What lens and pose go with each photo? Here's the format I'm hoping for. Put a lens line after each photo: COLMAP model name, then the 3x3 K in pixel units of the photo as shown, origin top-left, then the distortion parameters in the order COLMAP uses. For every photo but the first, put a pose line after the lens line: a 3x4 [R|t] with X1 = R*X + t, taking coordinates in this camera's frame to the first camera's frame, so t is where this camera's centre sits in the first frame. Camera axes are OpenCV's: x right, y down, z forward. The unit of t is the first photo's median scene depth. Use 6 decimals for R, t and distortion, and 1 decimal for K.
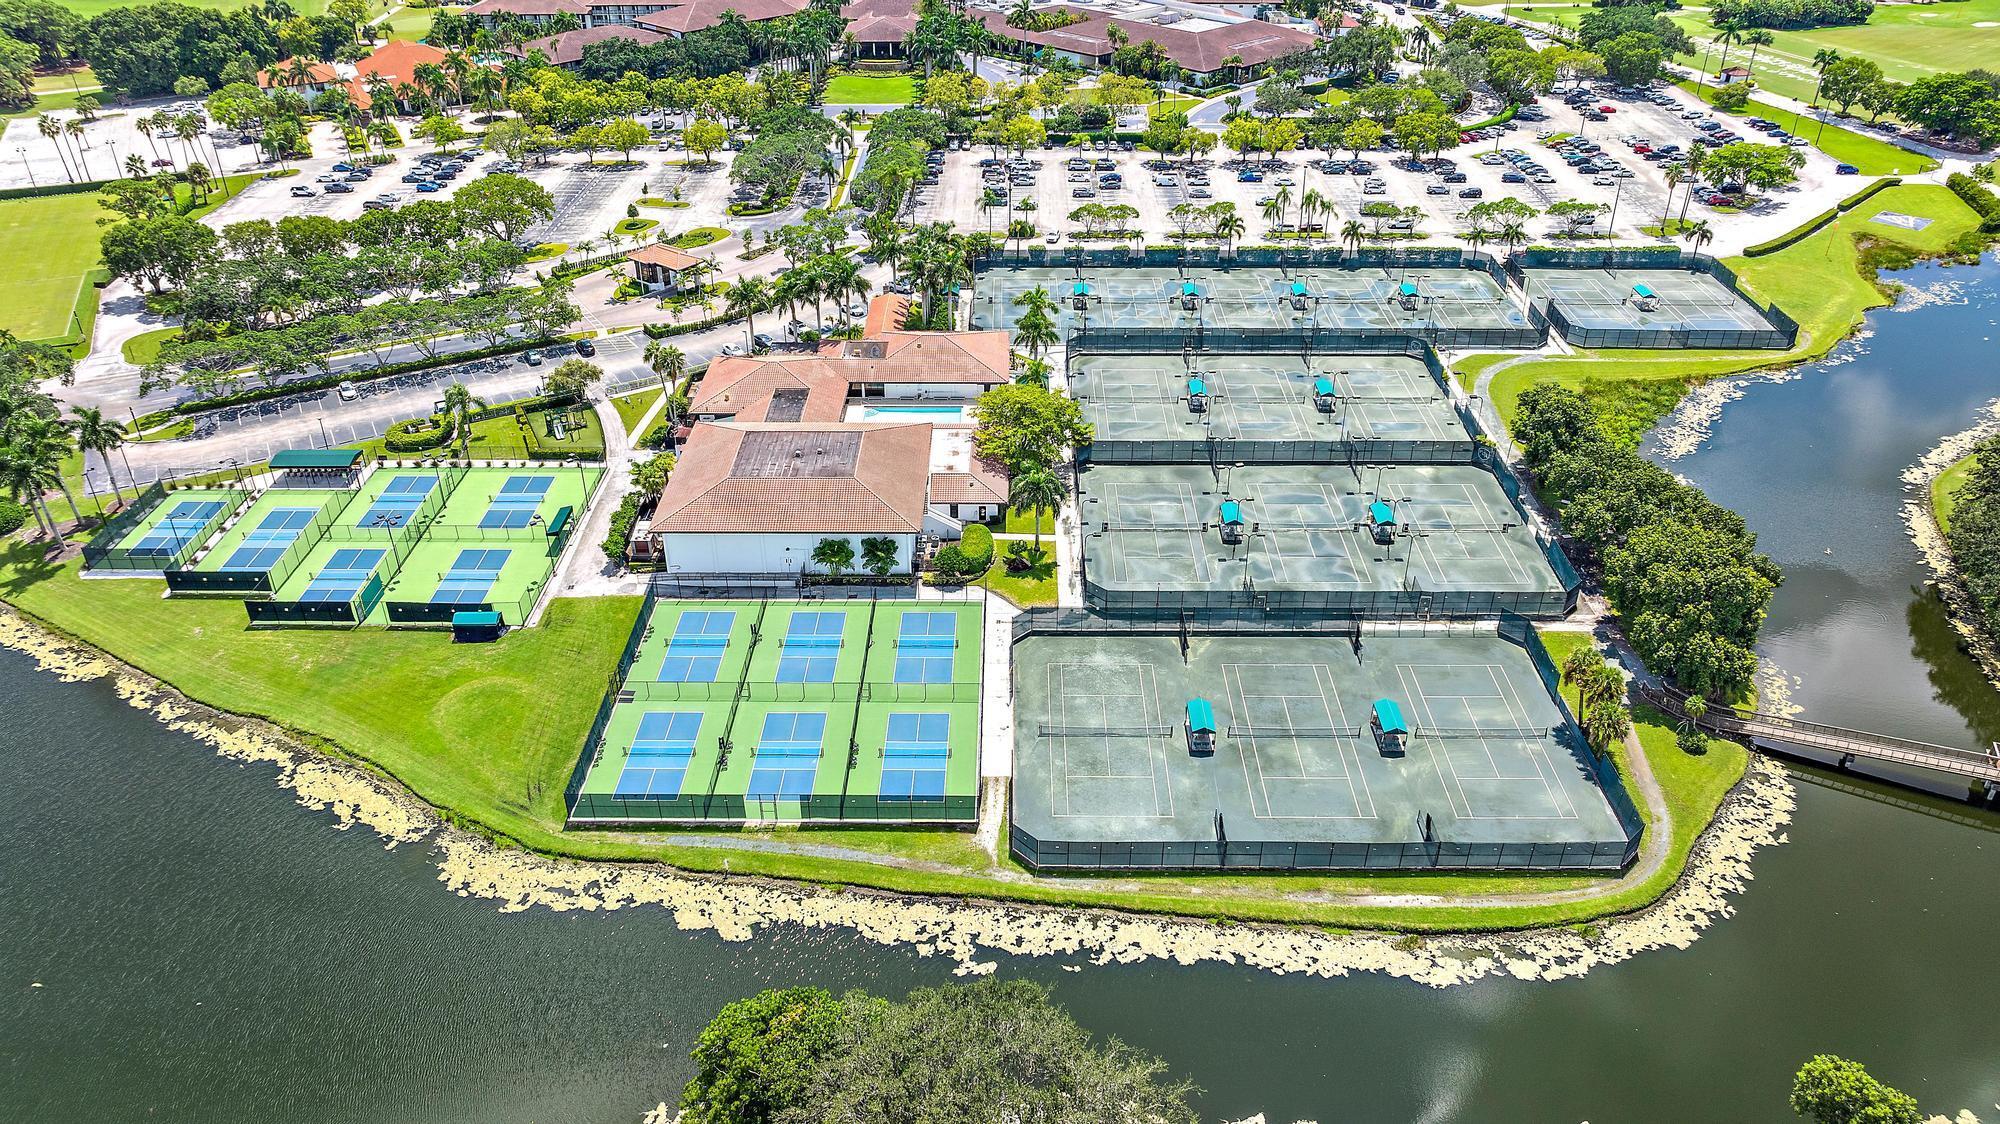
lens RADIAL K [[1410.0, 0, 1000.0], [0, 1410.0, 562.0], [0, 0, 1]] dist [-0.023681, 0.000530]
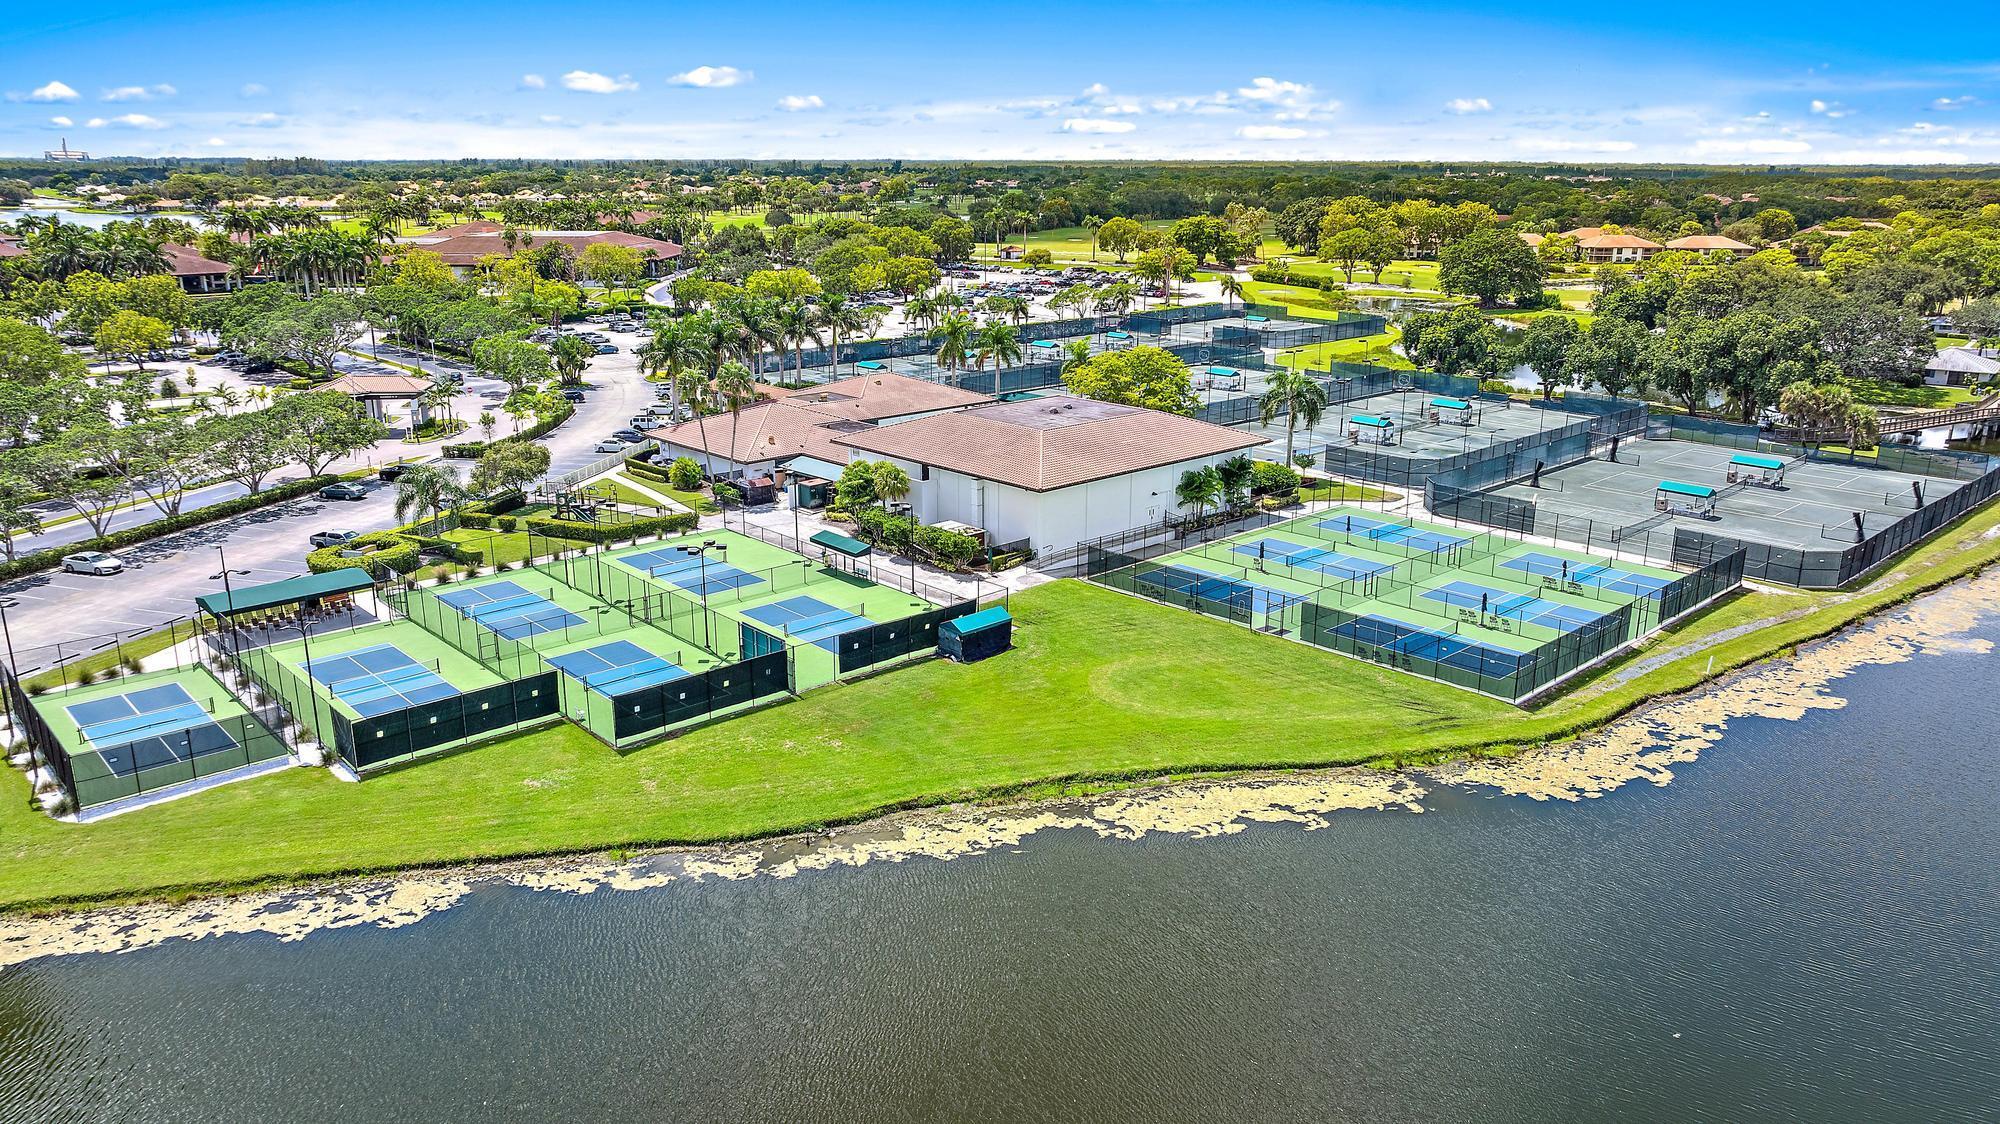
lens RADIAL K [[1410.0, 0, 1000.0], [0, 1410.0, 562.0], [0, 0, 1]] dist [-0.023681, 0.000530]
pose [[0.722743, -0.186864, 0.665375, -0.874938], [0.353763, 0.927093, -0.123899, 0.109263], [-0.593712, 0.324932, 0.736155, 0.588704]]
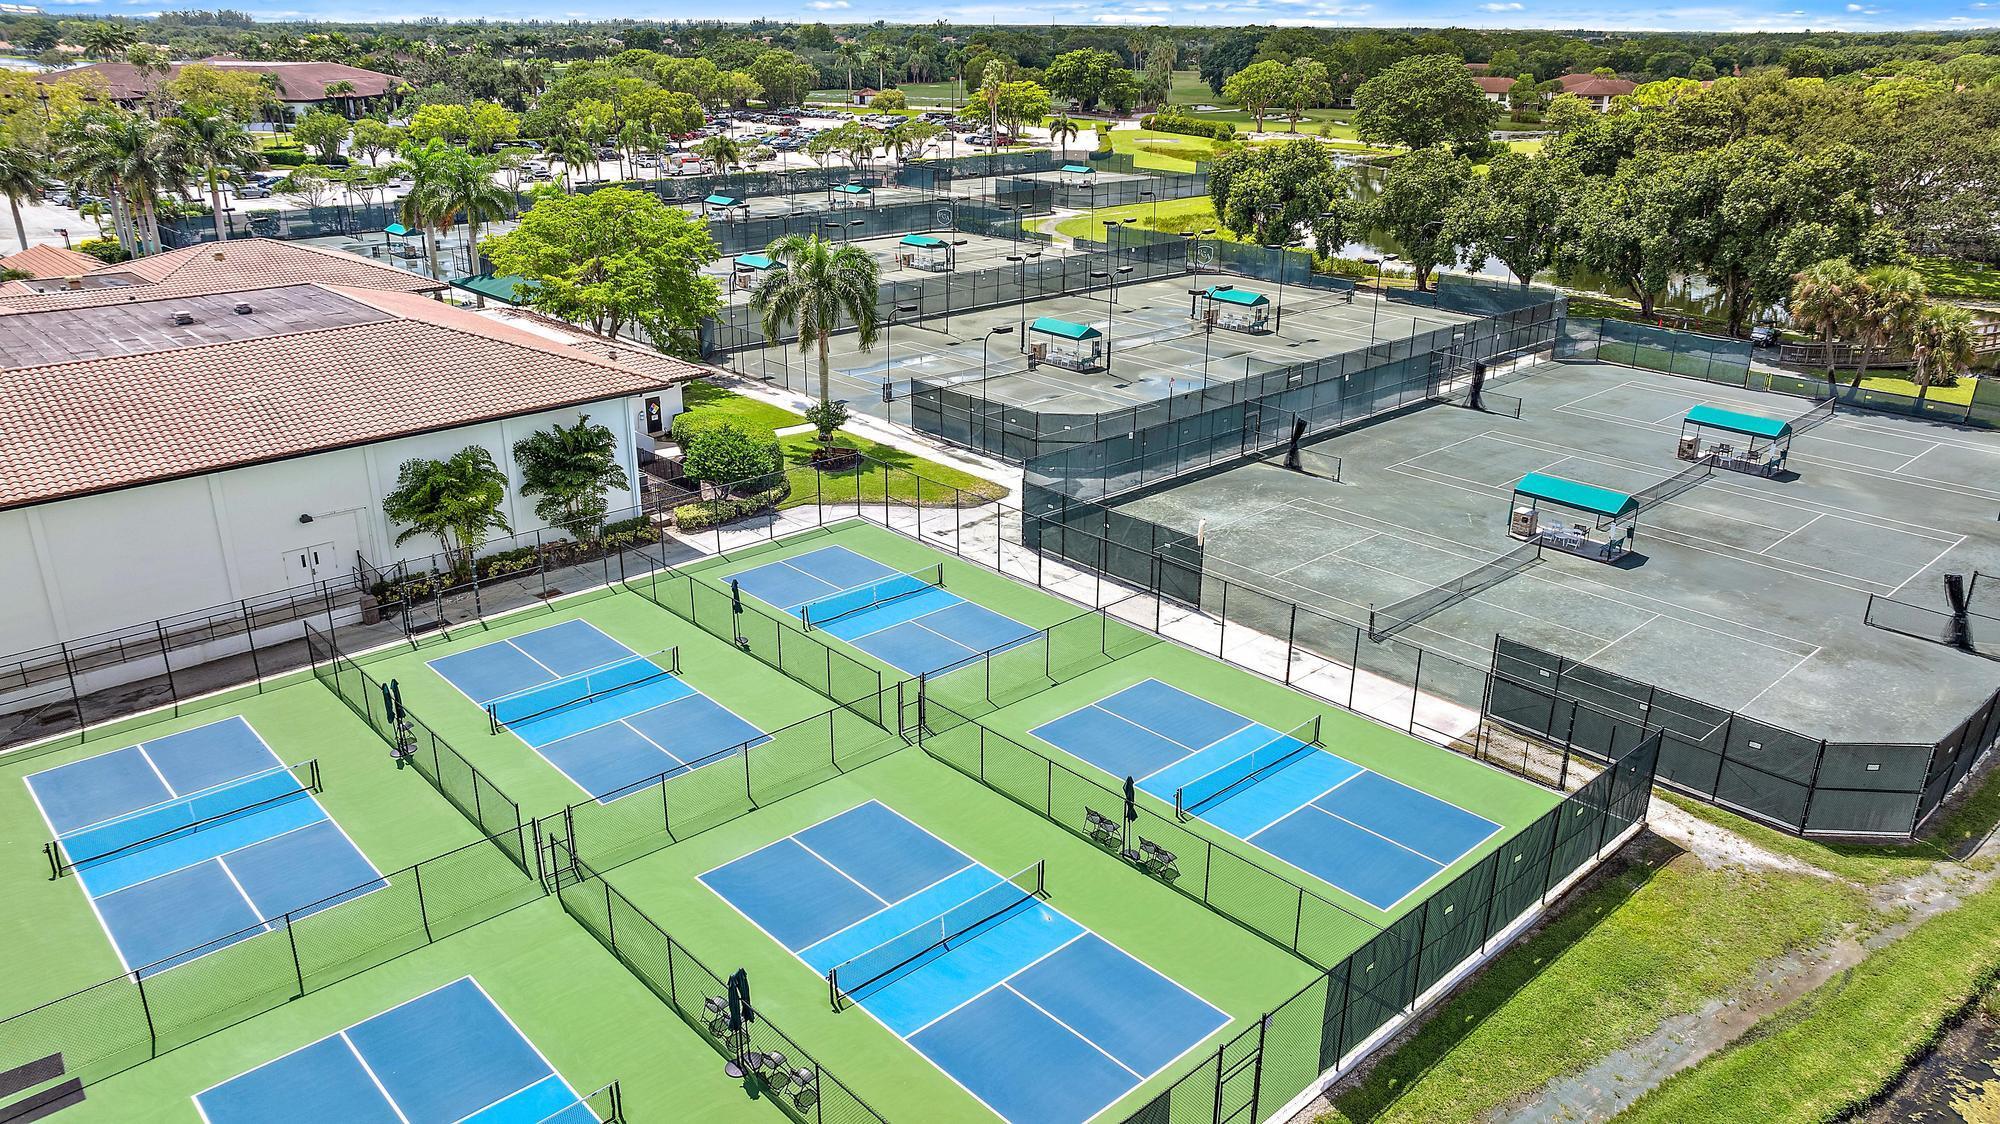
lens RADIAL K [[1409.2, 0, 1000.0], [0, 1409.2, 562.0], [0, 0, 1]] dist [-0.040140, 0.039172]
pose [[0.727836, -0.239089, 0.642722, -0.293814], [0.347833, 0.936450, -0.045541, 0.086830], [-0.590989, 0.256706, 0.764745, 0.779052]]
